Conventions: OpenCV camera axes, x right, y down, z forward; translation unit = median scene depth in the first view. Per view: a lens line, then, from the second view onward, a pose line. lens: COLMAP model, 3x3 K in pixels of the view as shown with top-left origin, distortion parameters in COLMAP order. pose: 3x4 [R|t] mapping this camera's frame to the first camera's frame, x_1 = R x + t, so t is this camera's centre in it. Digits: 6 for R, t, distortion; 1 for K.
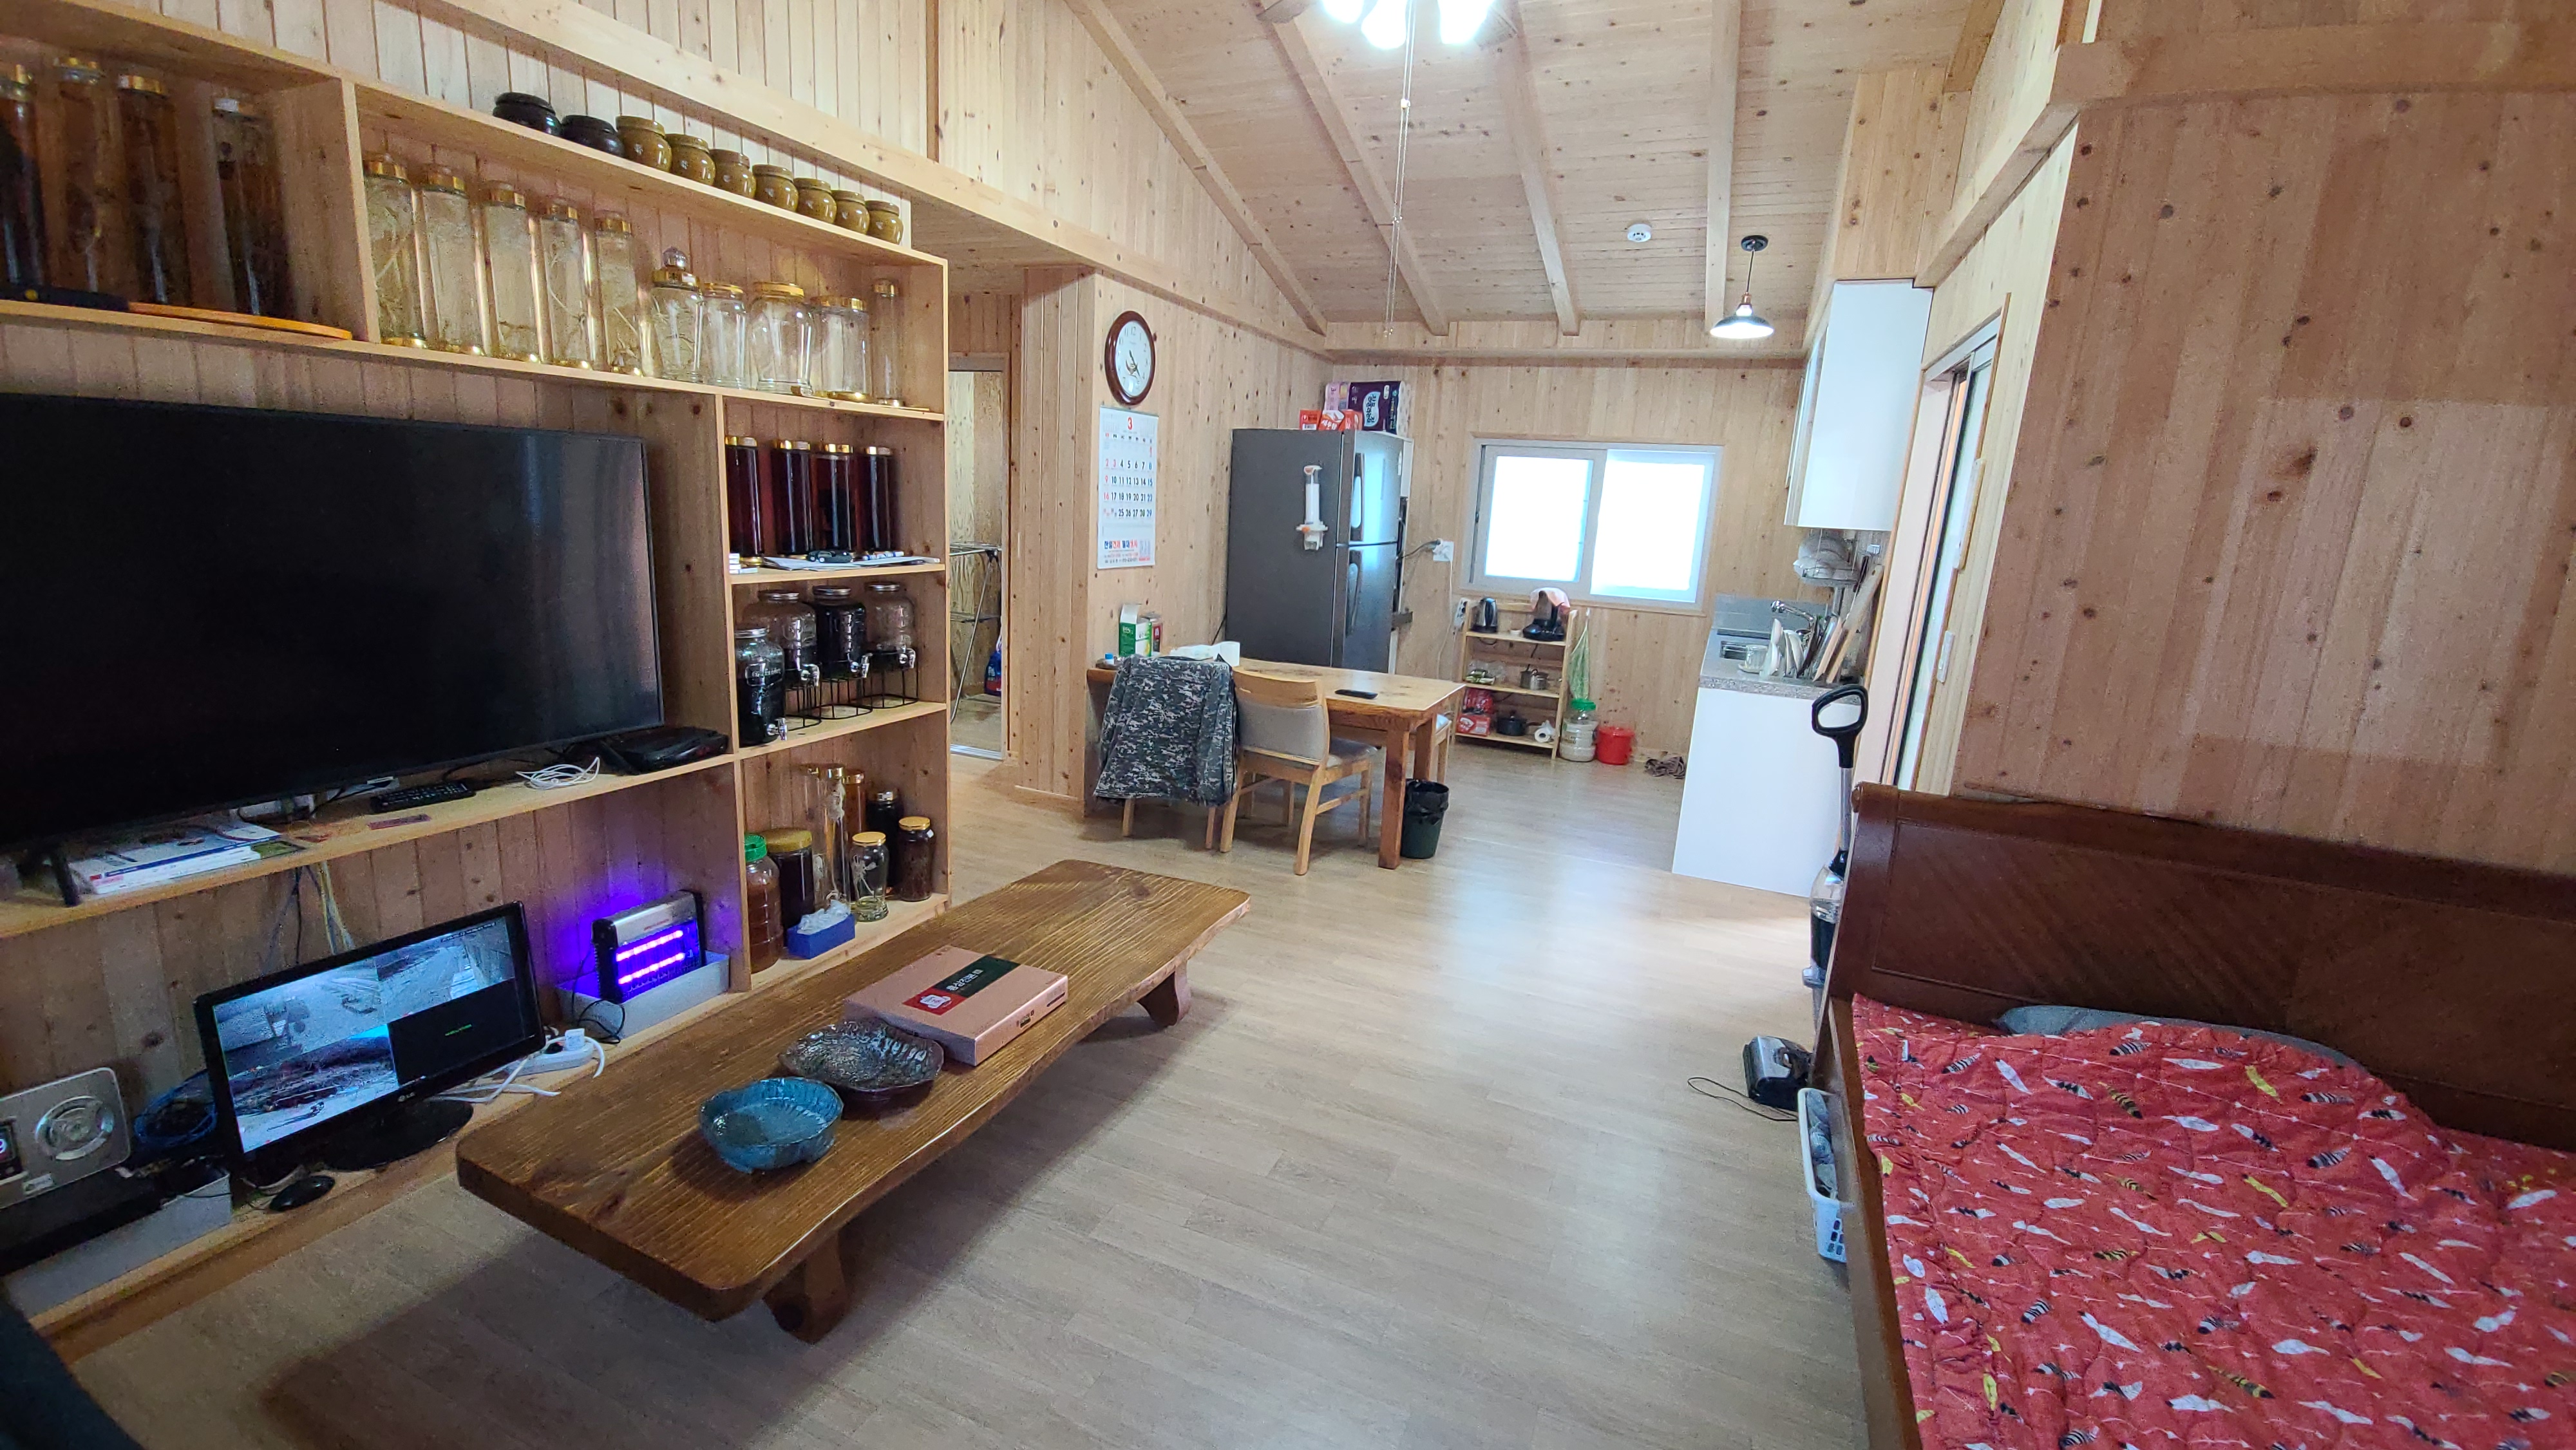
lens RADIAL K [[1067.0, 0, 1282.9], [0, 1067.0, 720.3], [0, 0, 1]] dist [0.003150, 0.000003]
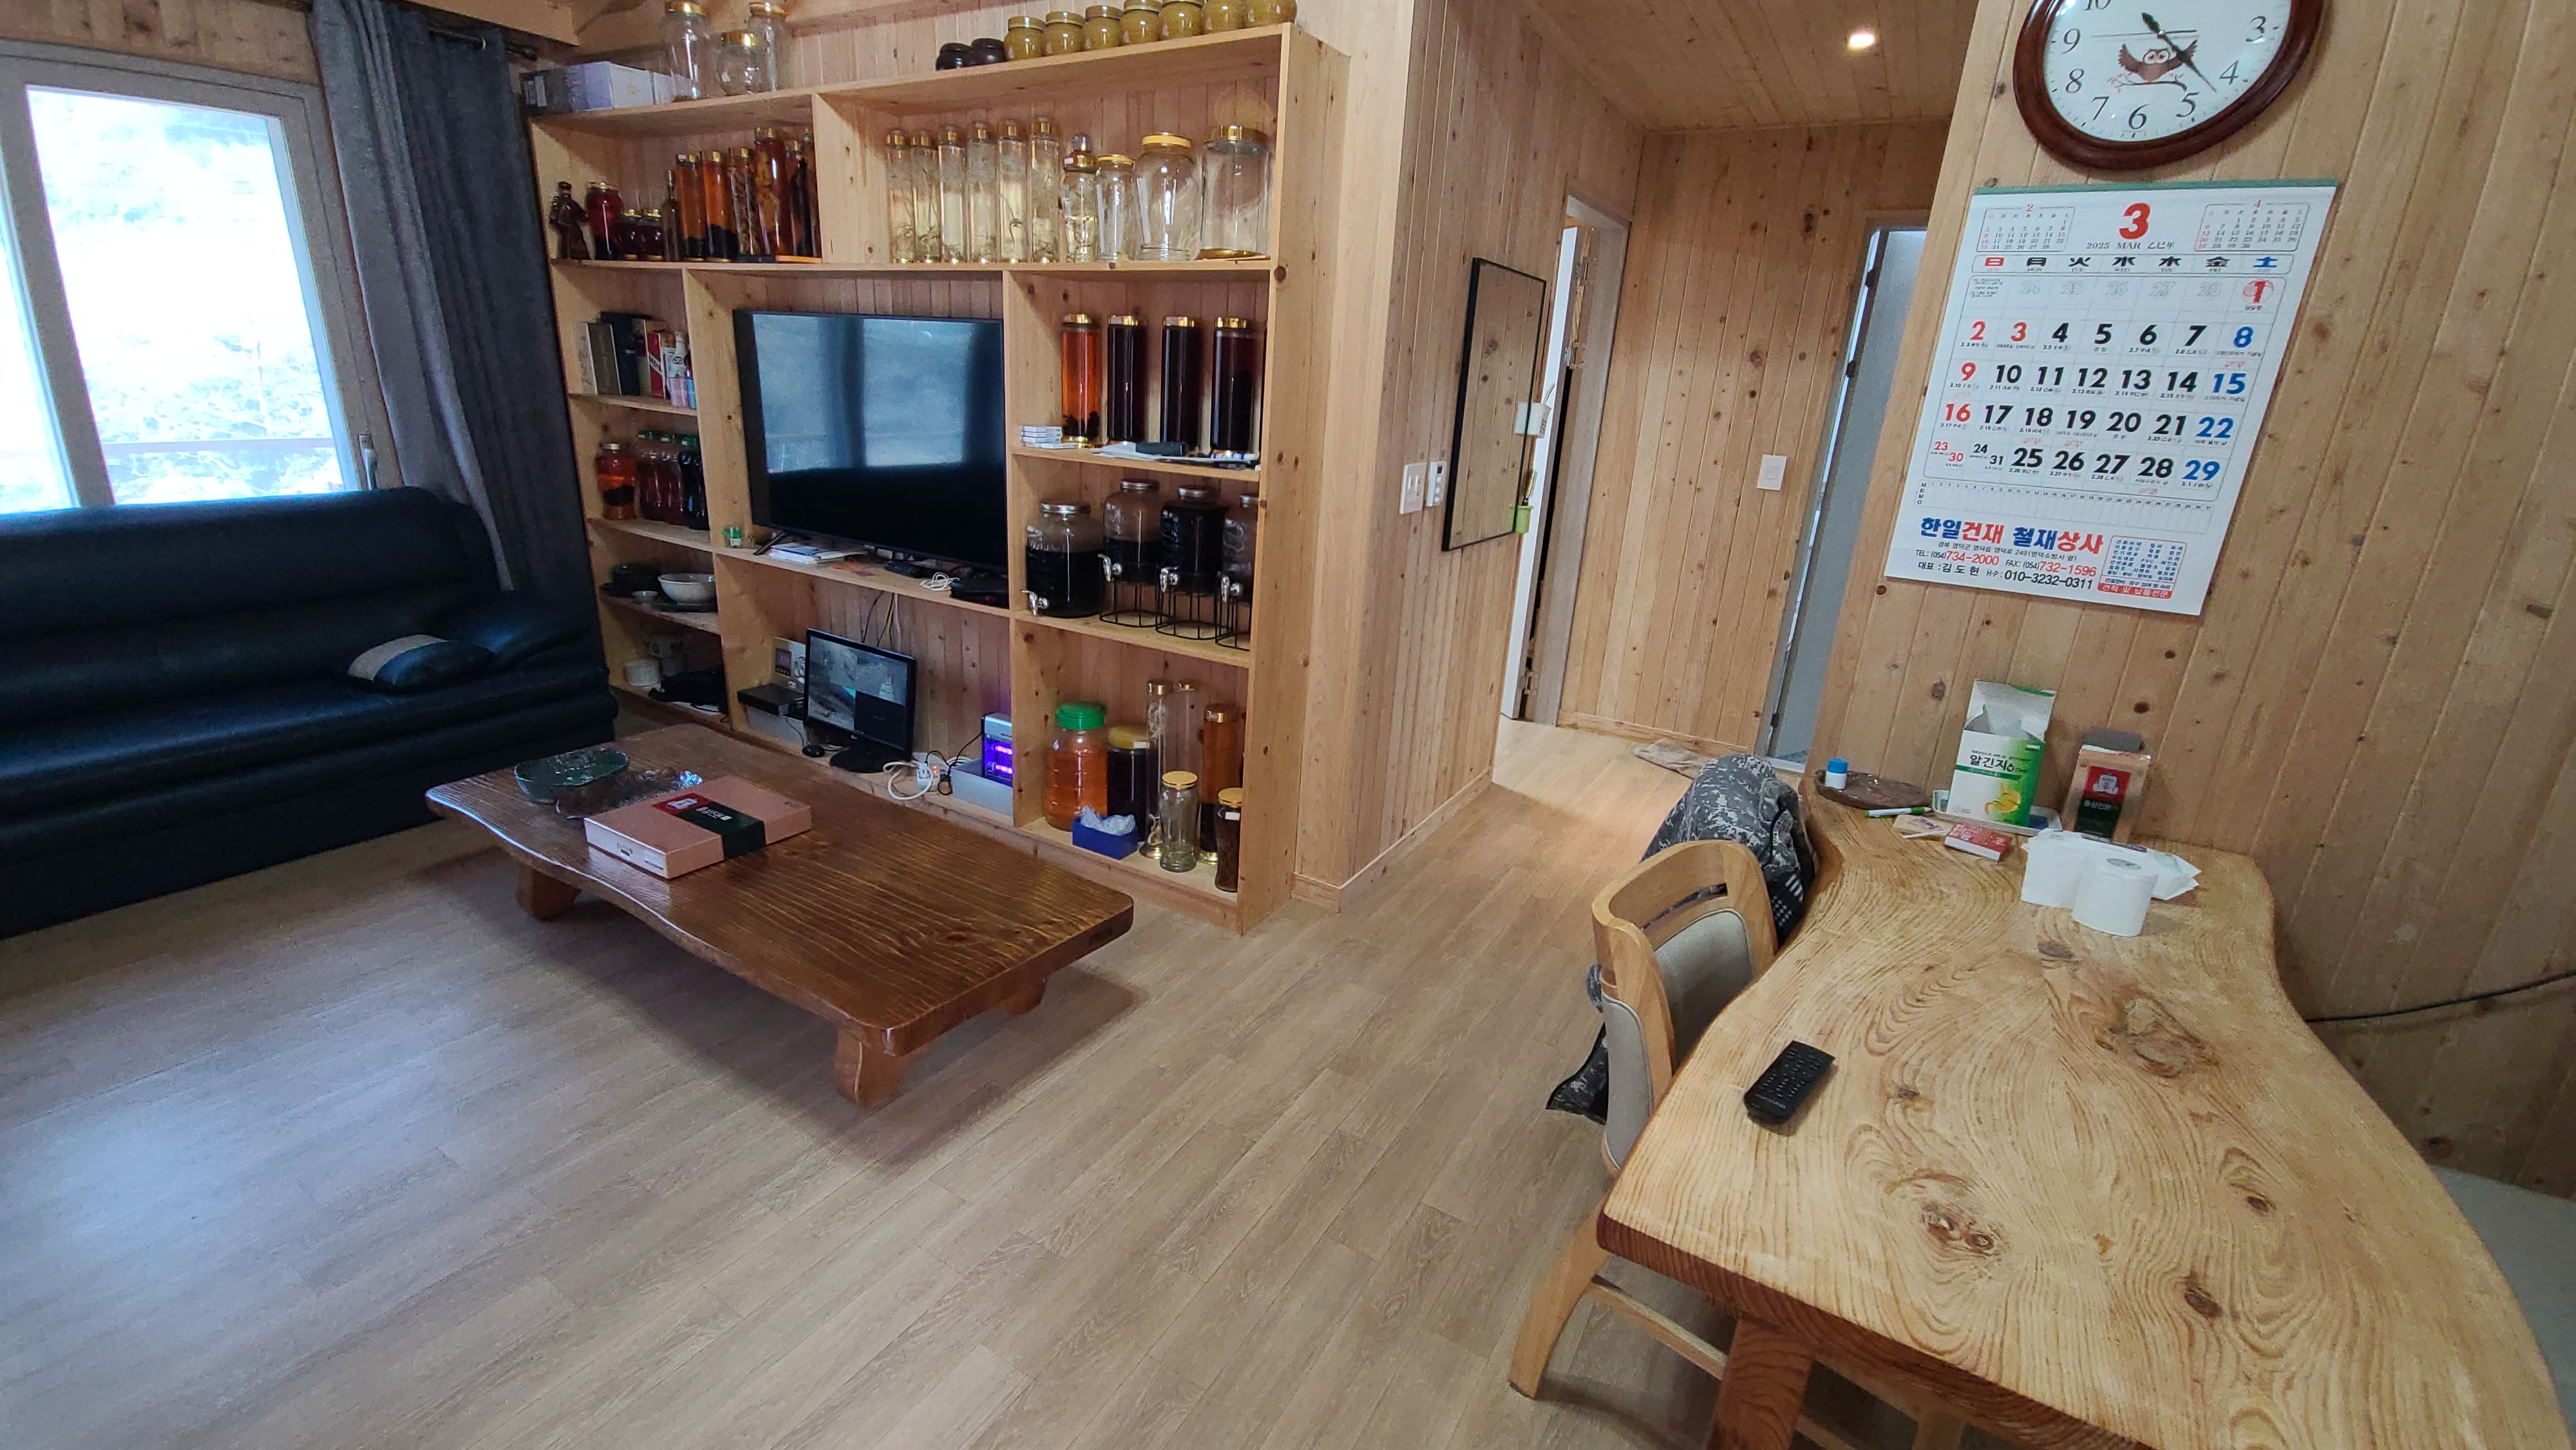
lens RADIAL K [[1067.0, 0, 1284.2], [0, 1067.0, 719.9], [0, 0, 1]] dist [0.003150, 0.000003]
pose [[-0.137954, 0.241490, -0.960547, 0.528227], [-0.271117, 0.923571, 0.271132, -0.239090], [0.952609, 0.297824, -0.061938, 1.378672]]
